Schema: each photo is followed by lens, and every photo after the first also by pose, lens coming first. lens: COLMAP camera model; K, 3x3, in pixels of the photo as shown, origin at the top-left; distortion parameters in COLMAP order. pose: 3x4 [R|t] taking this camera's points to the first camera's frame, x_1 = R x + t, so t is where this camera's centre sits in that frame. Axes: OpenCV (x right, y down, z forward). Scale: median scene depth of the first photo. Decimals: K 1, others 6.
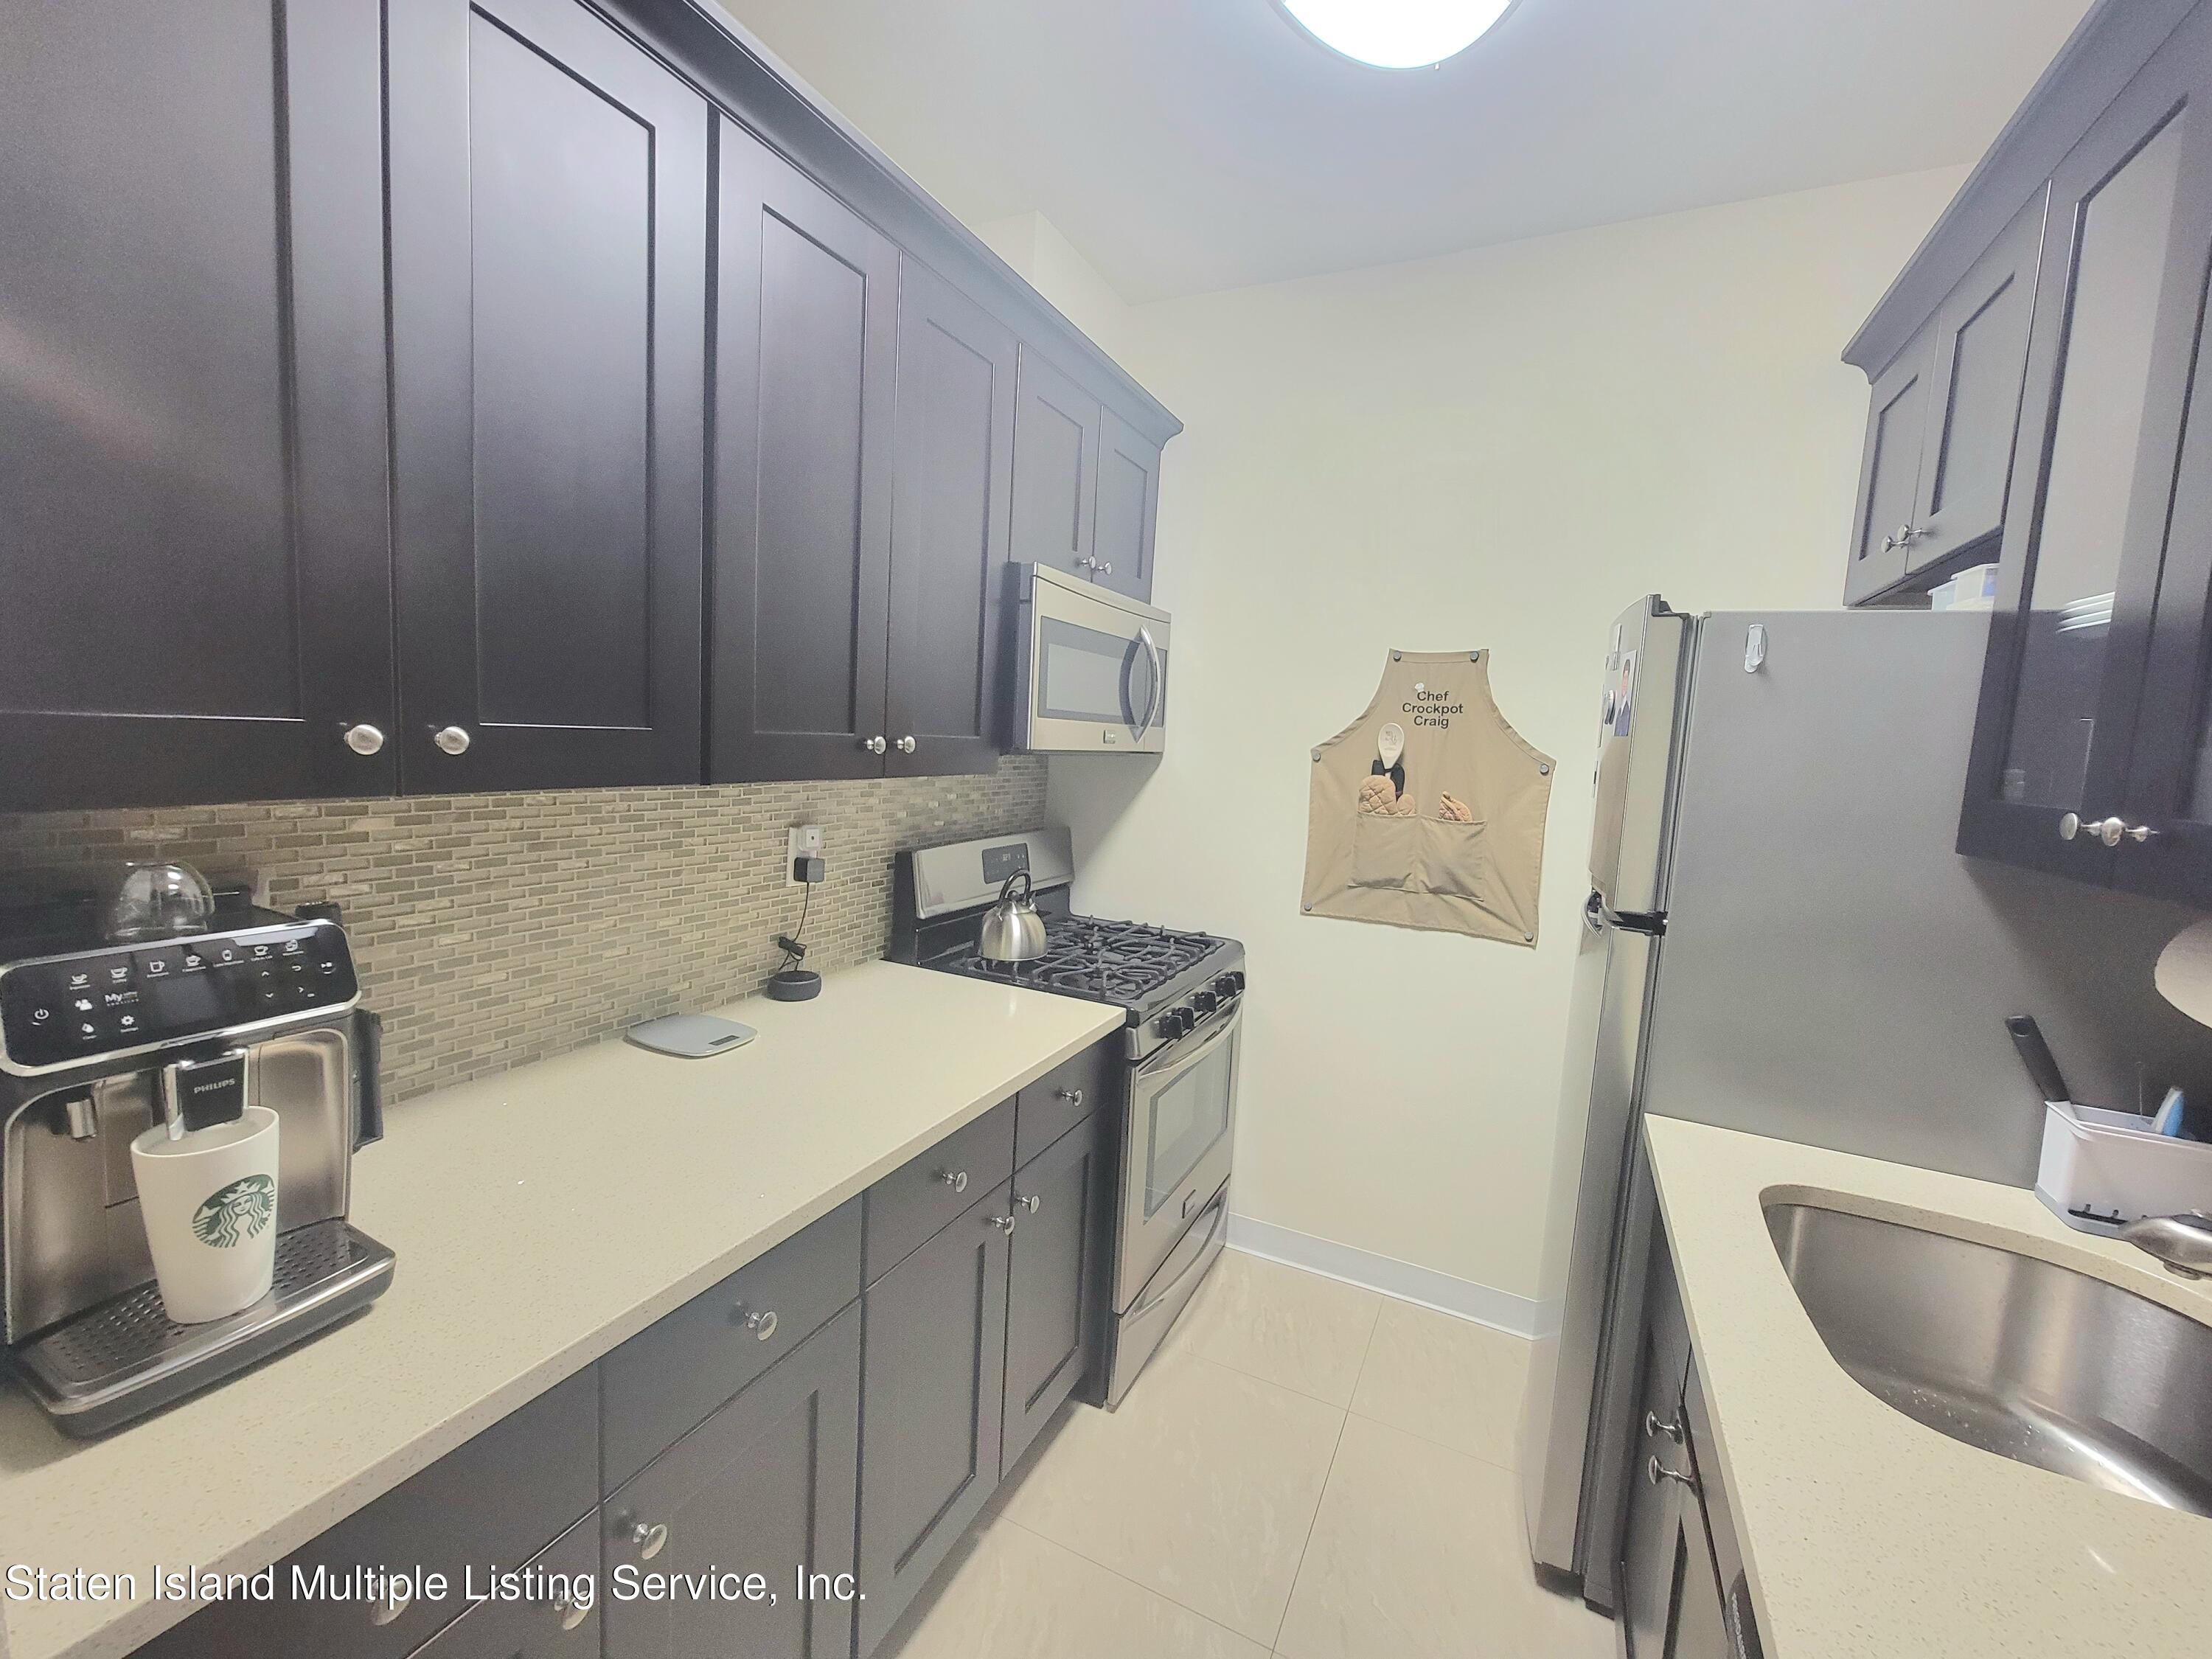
lens RADIAL K [[901.5, 0, 1109.6], [0, 901.5, 821.0], [0, 0, 1]] dist [-0.003656, 0.000640]
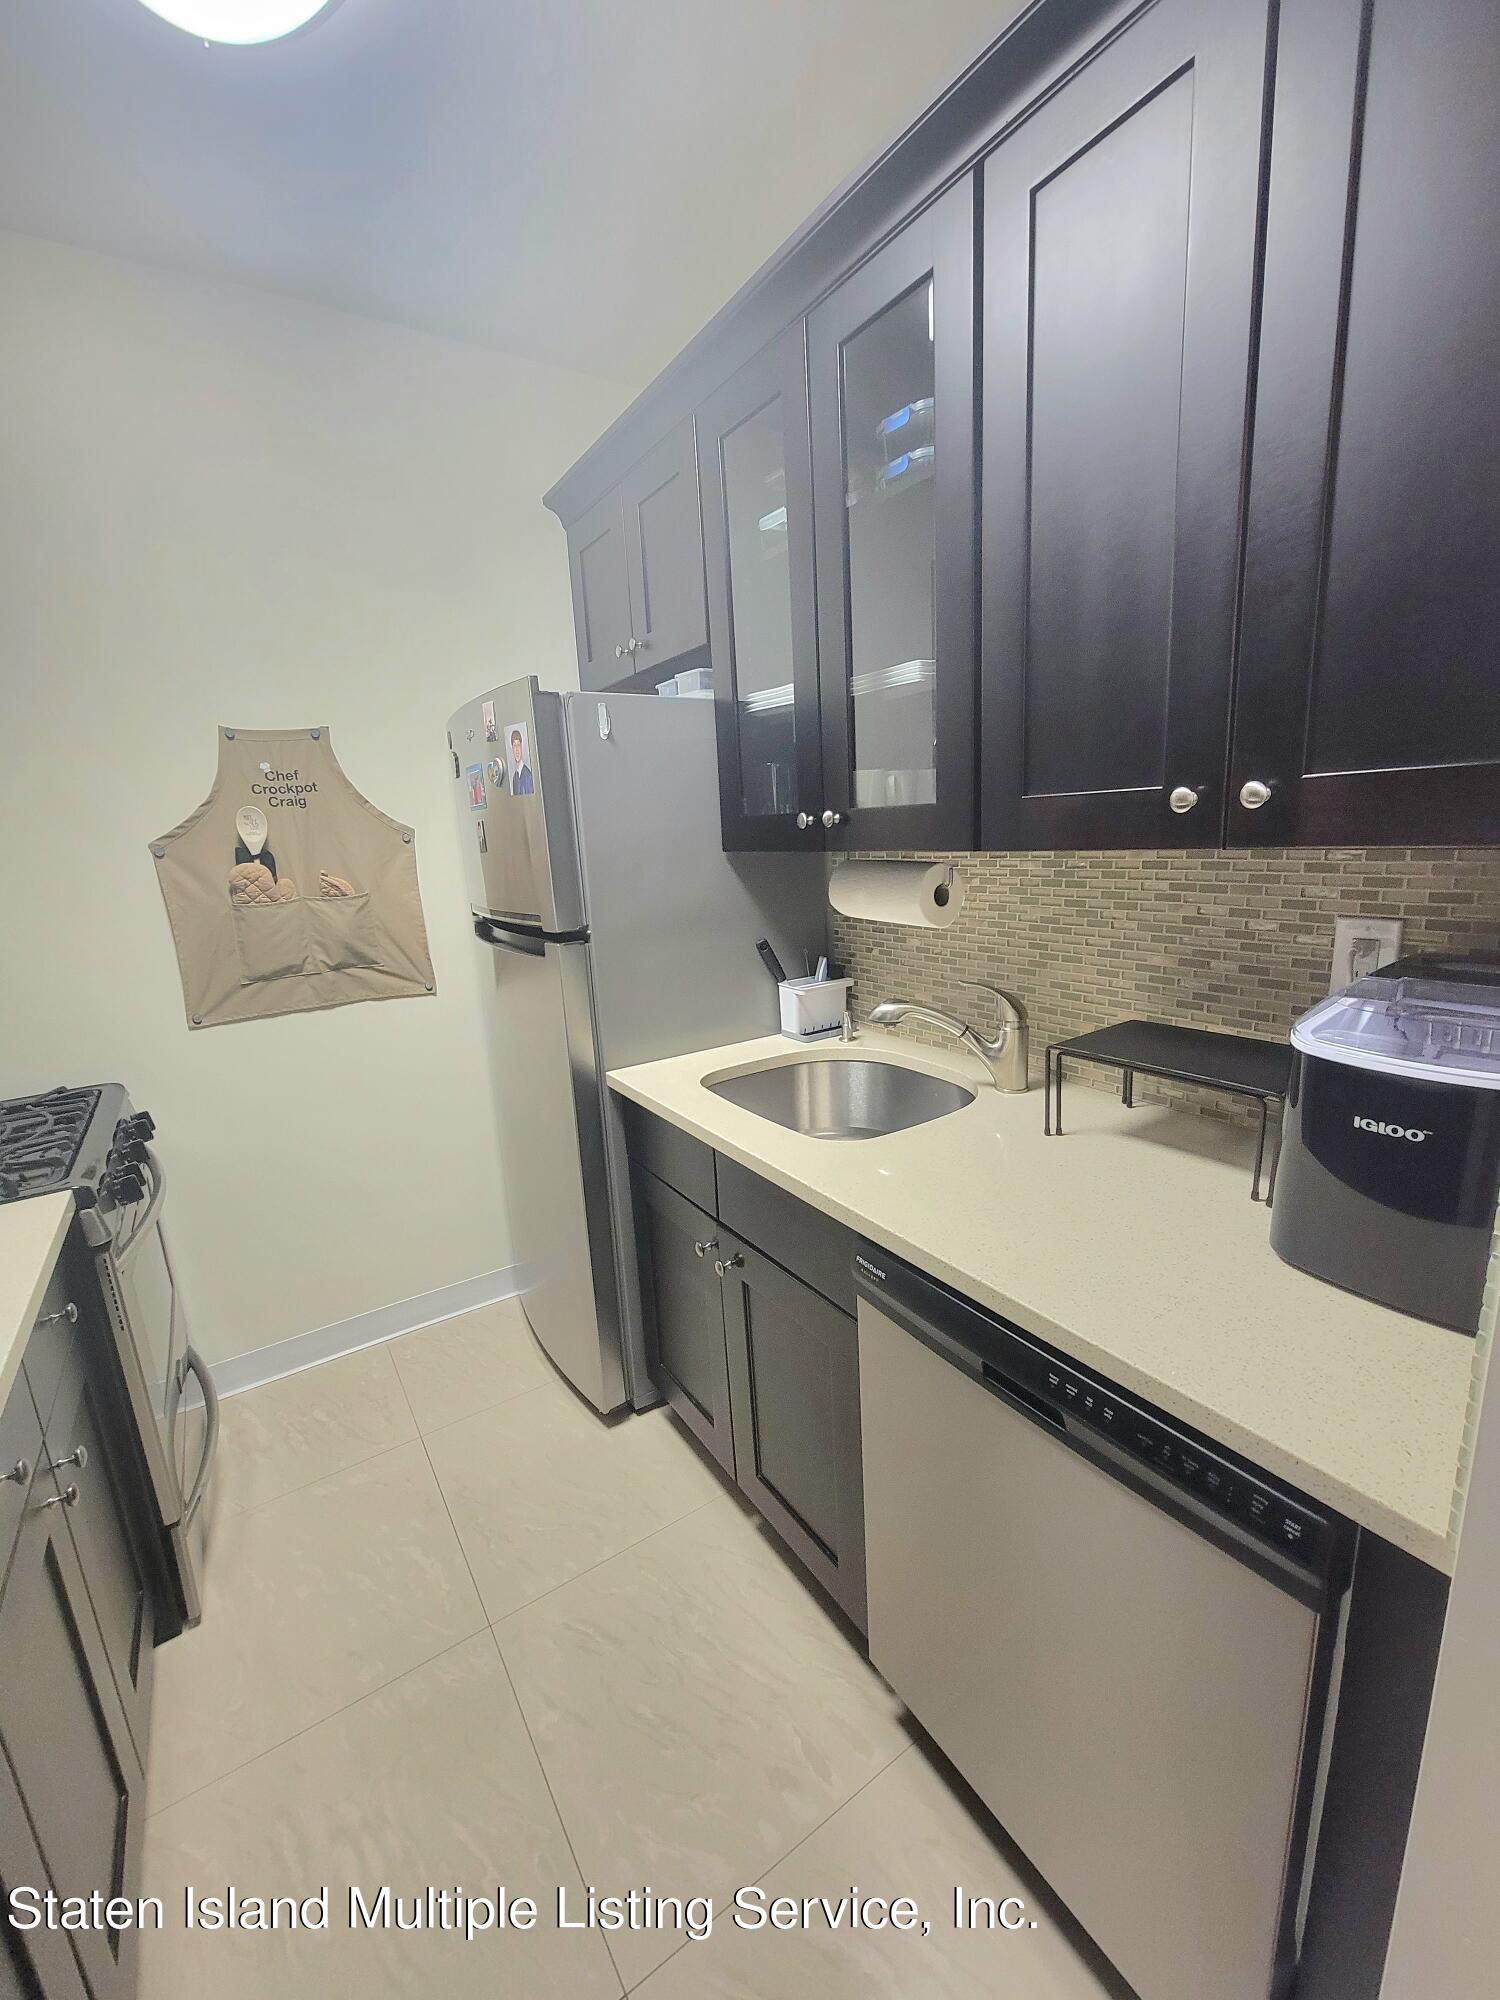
lens RADIAL K [[815.1, 0, 758.6], [0, 815.1, 1010.0], [0, 0, 1]] dist [-0.003656, 0.000640]
pose [[0.500931, -0.268189, 0.822887, -0.222567], [0.163046, 0.962997, 0.214599, 0.003176], [-0.849991, 0.026669, 0.526122, 0.112895]]
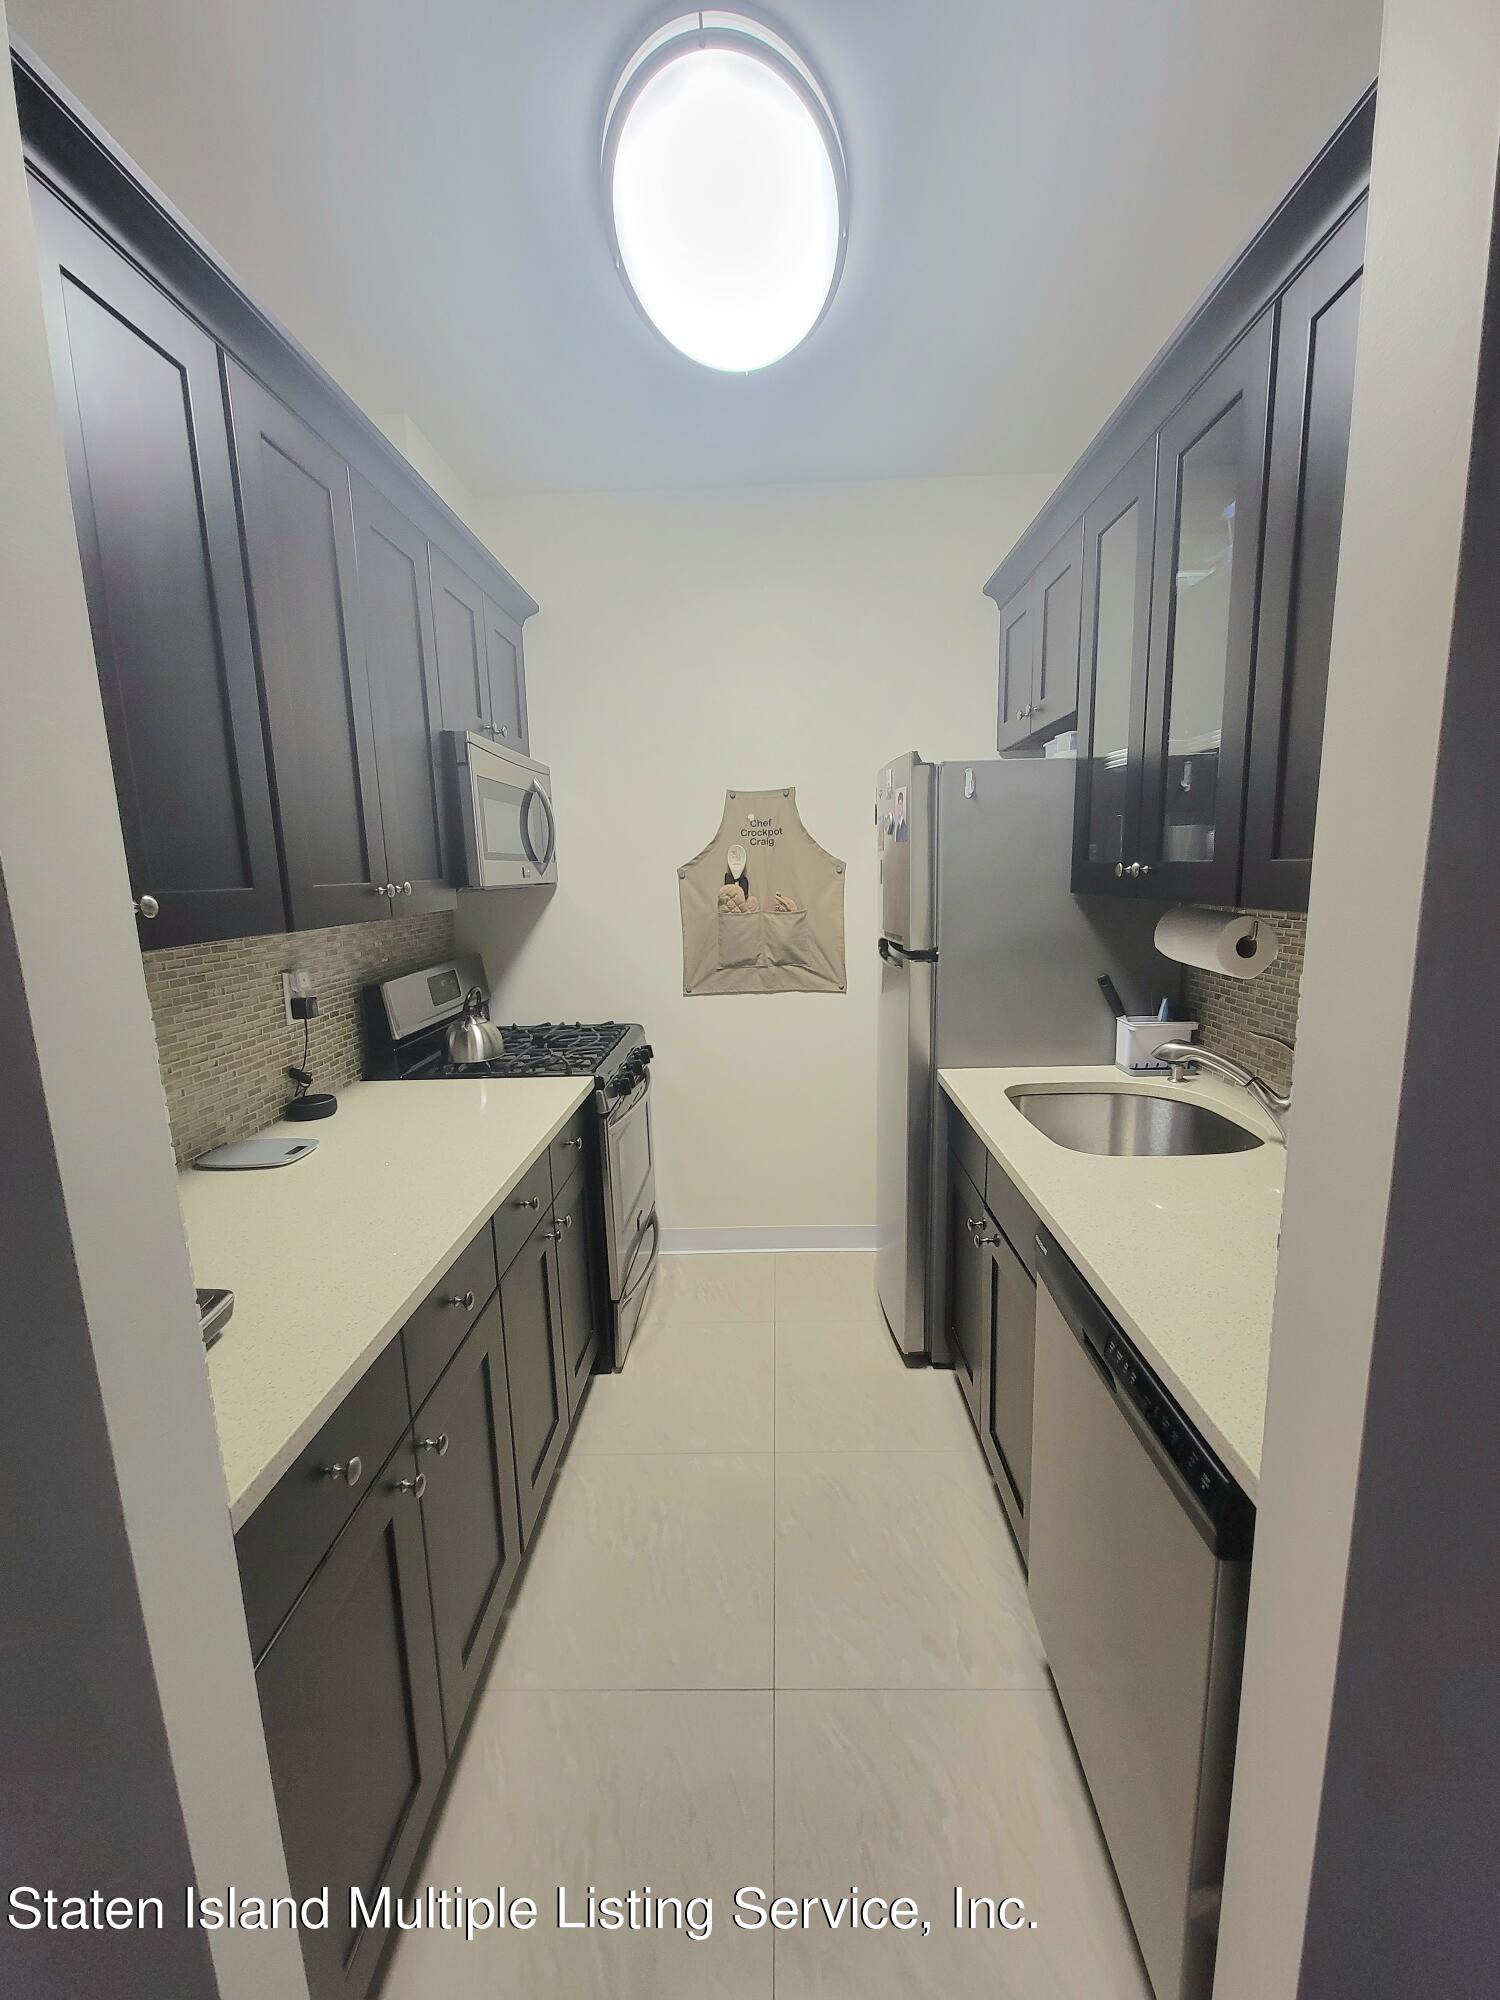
lens RADIAL K [[815.1, 0, 754.4], [0, 815.1, 1011.2], [0, 0, 1]] dist [-0.003656, 0.000640]
pose [[0.906515, -0.149438, 0.394841, -0.224946], [0.116920, 0.987541, 0.105325, 0.015799], [-0.405661, -0.049314, 0.912692, -0.178651]]
